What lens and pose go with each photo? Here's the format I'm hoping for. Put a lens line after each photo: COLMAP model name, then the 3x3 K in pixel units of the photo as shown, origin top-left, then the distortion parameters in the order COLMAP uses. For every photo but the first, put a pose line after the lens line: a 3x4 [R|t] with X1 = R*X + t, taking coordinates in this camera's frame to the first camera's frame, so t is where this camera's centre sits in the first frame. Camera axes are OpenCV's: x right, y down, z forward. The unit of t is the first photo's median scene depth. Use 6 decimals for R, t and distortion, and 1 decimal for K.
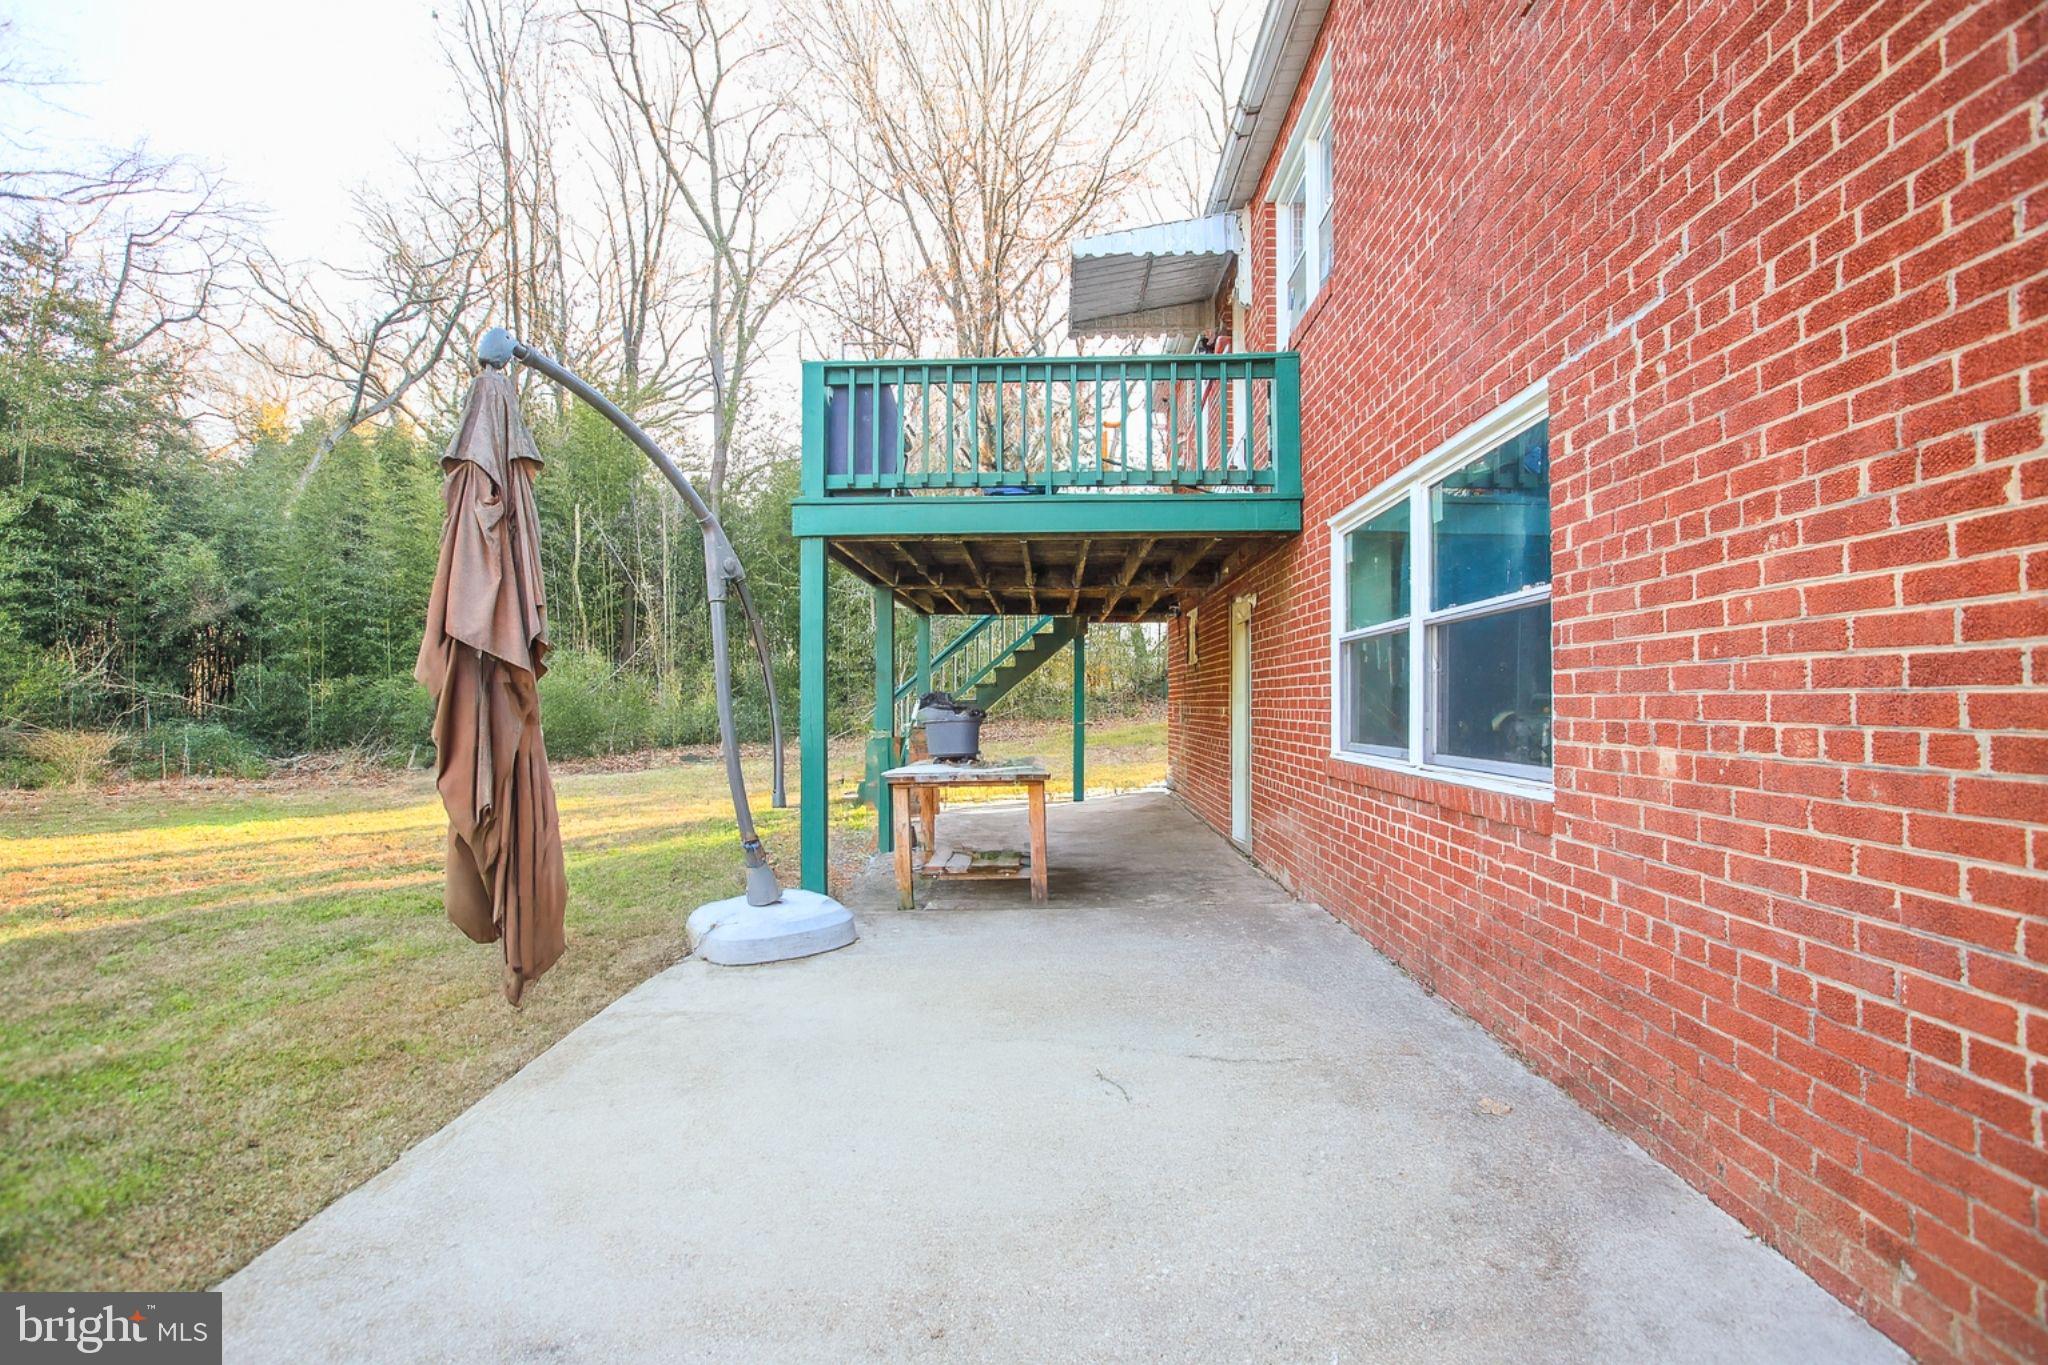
lens RADIAL K [[916.5, 0, 1029.5], [0, 916.5, 685.8], [0, 0, 1]] dist [-0.019545, -0.000005]
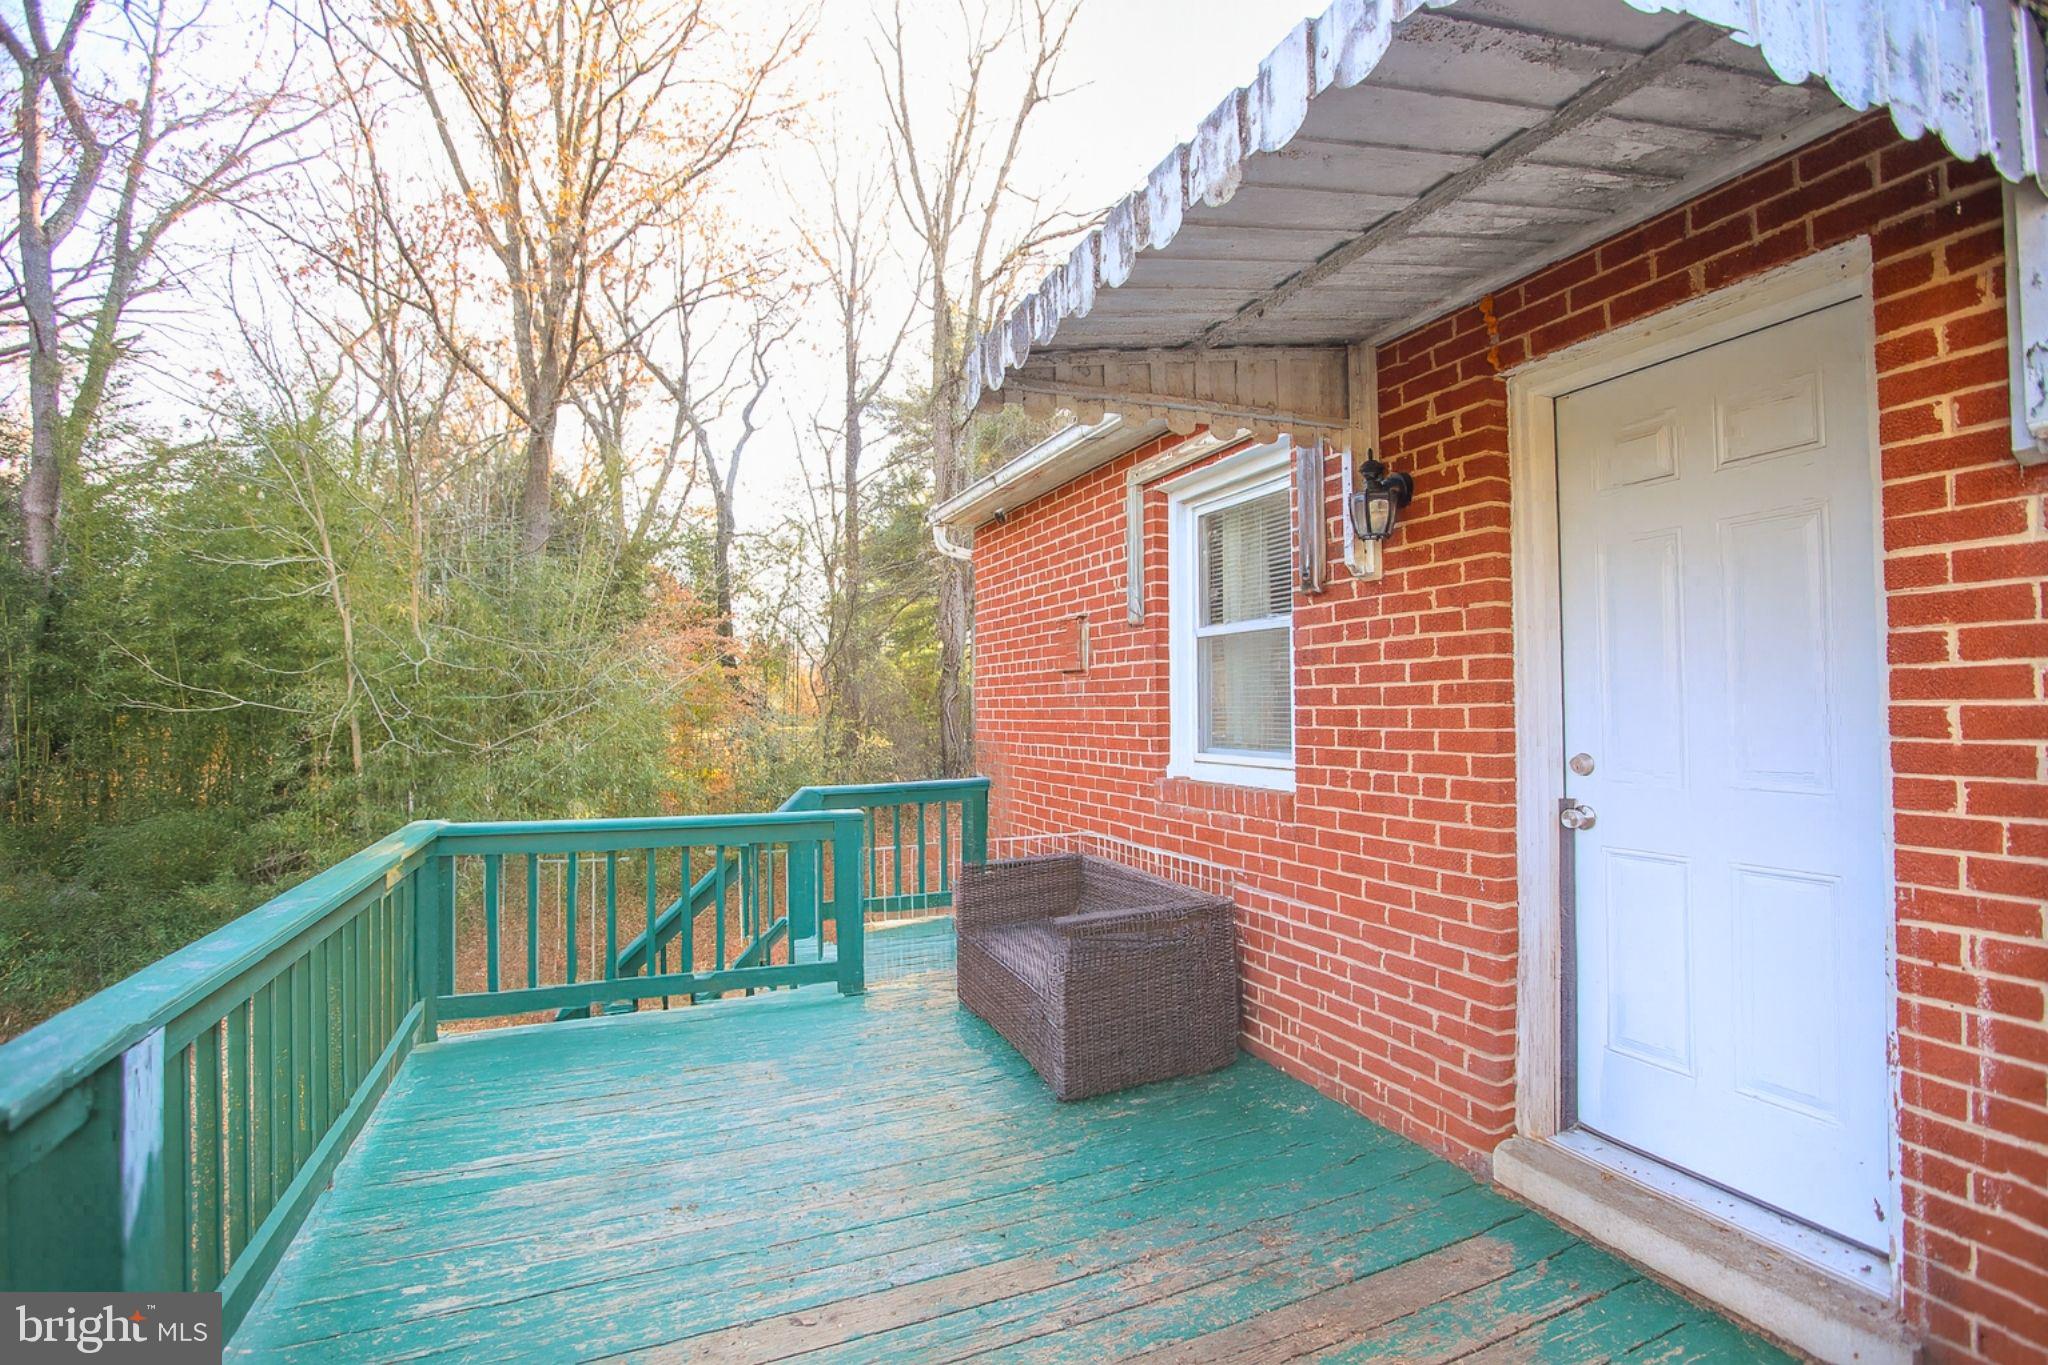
lens RADIAL K [[916.5, 0, 1012.7], [0, 916.5, 691.1], [0, 0, 1]] dist [-0.019545, -0.000005]
pose [[0.911464, 0.004376, 0.411357, -0.018974], [-0.002543, 0.999984, -0.005004, -0.106401], [-0.411373, 0.003515, 0.911460, 0.269019]]
